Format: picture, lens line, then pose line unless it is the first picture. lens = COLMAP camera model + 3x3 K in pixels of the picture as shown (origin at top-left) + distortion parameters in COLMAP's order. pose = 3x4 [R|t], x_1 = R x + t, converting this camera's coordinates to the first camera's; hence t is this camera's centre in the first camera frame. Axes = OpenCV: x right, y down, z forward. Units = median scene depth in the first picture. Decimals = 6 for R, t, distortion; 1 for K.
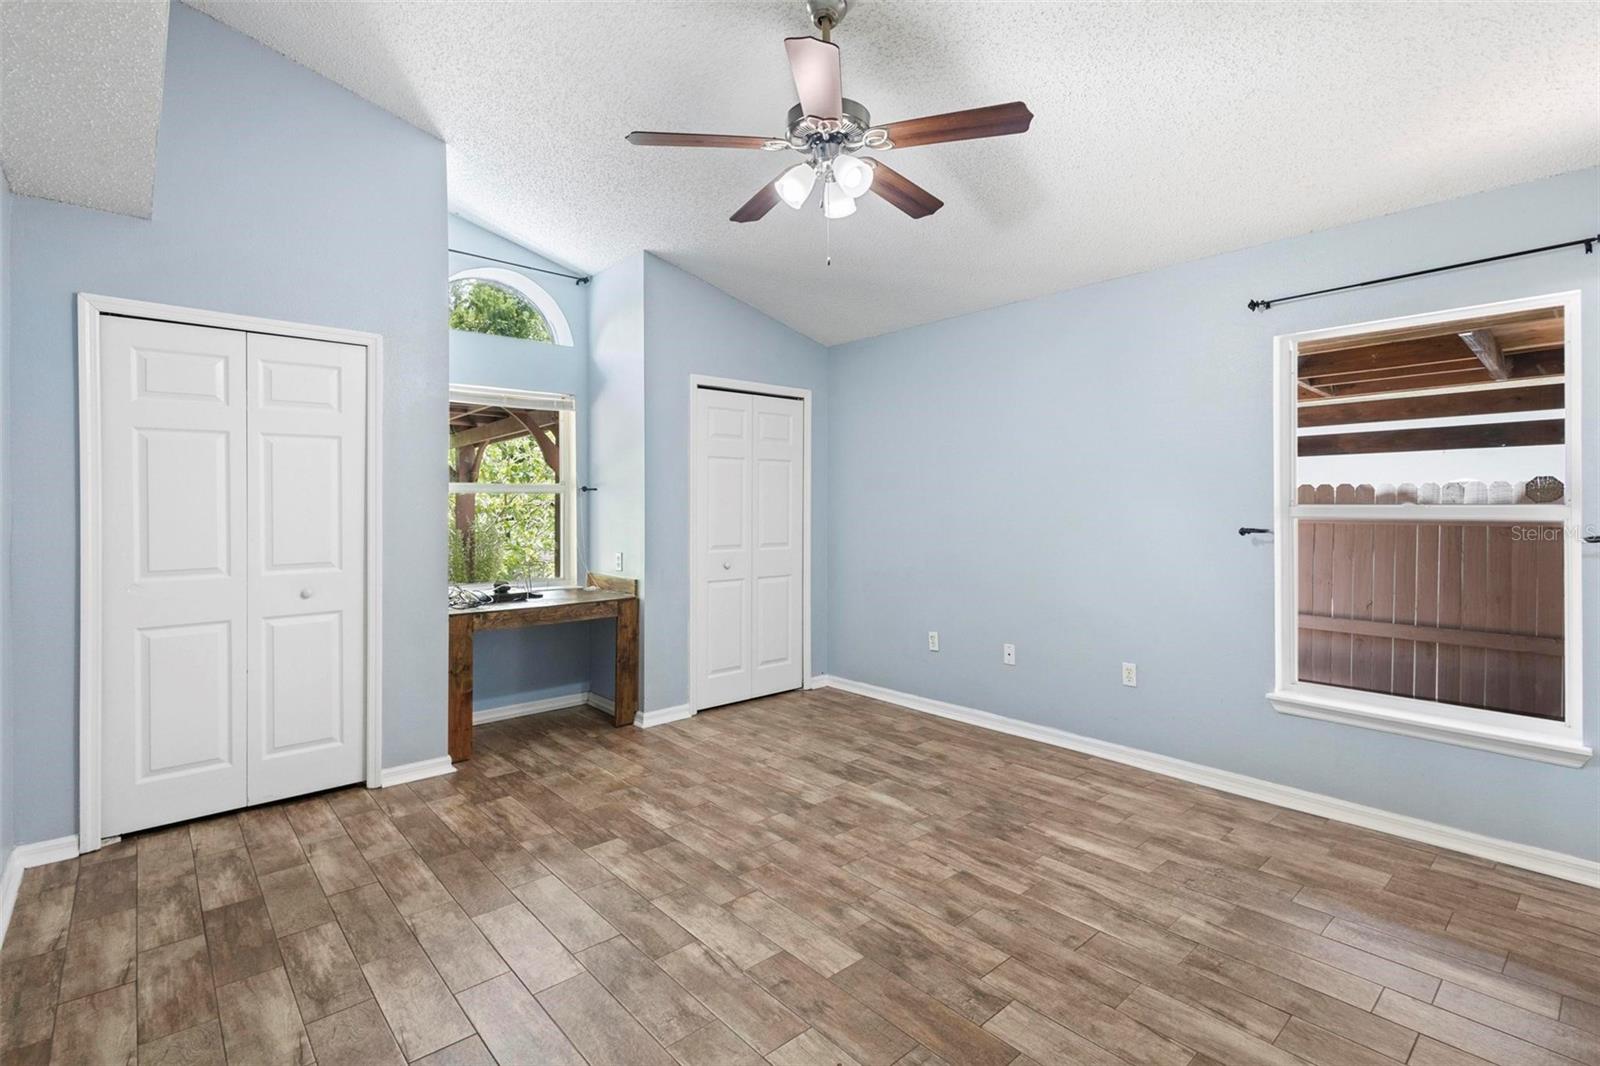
lens RADIAL K [[736.4, 0, 800.0], [0, 736.4, 533.0], [0, 0, 1]] dist [0.016089, -0.004282]
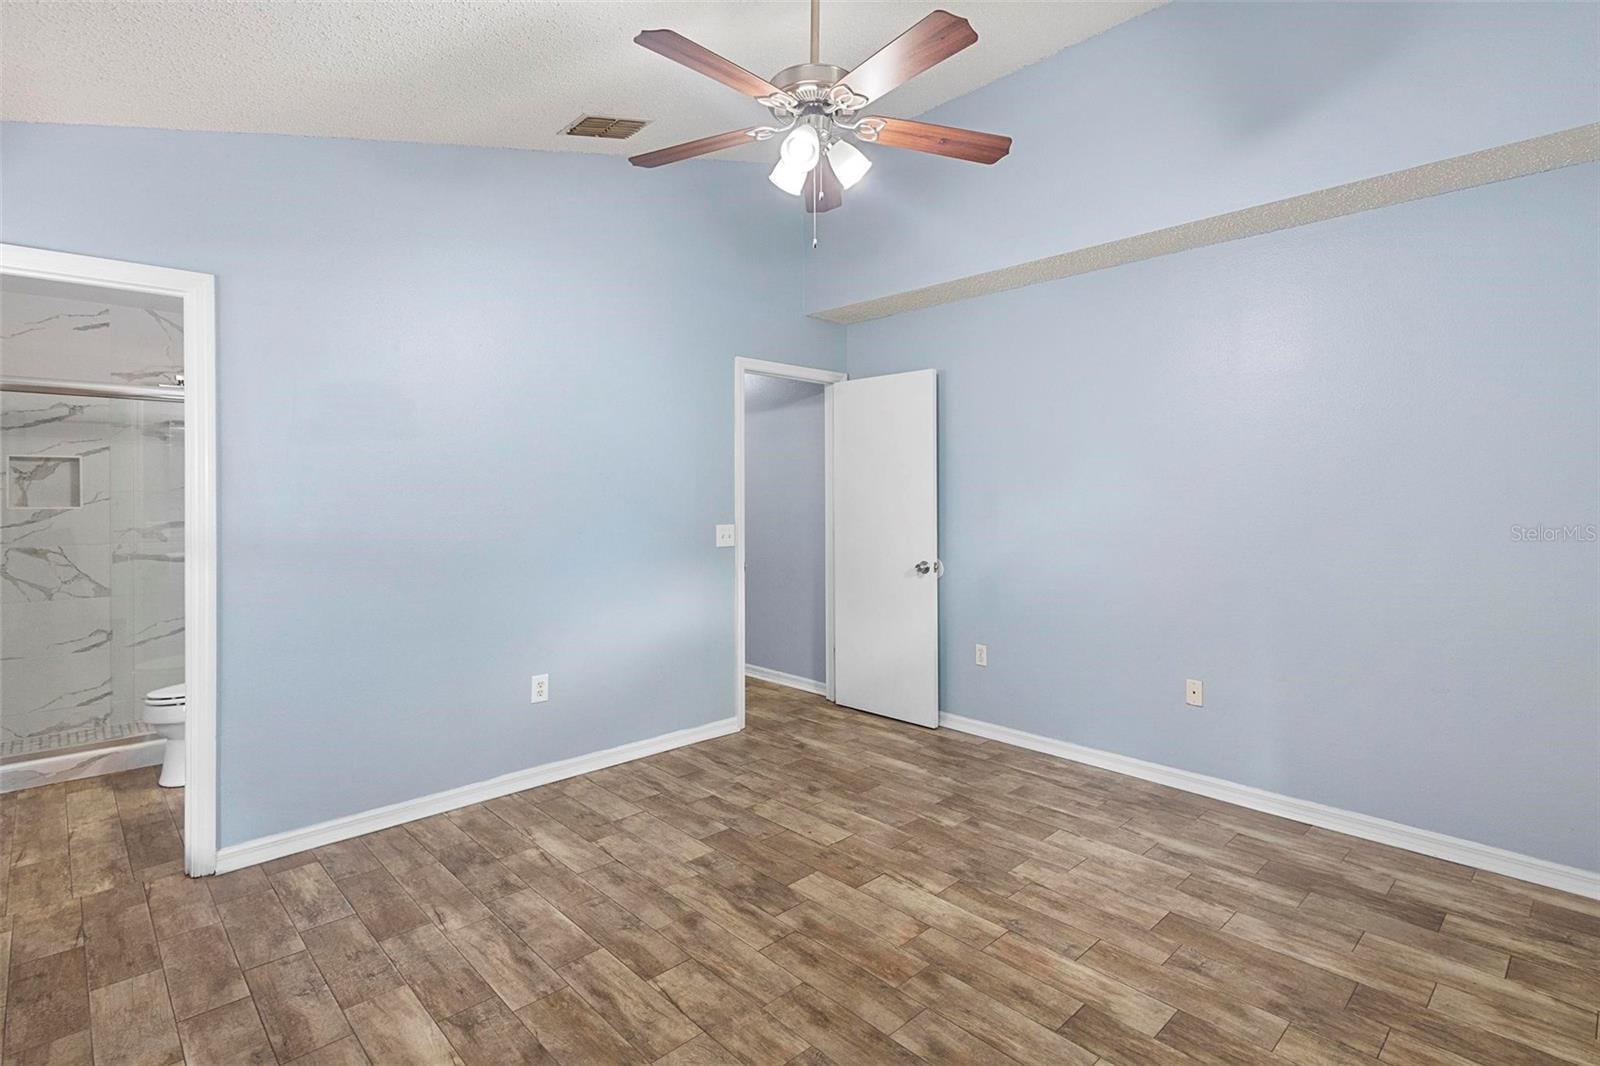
lens RADIAL K [[773.2, 0, 789.3], [0, 773.2, 522.5], [0, 0, 1]] dist [0.009330, -0.000364]
pose [[-0.999936, 0.005239, -0.010045, 0.082935], [0.004509, 0.997437, 0.071407, -0.089435], [0.010393, 0.071357, -0.997397, 1.965090]]
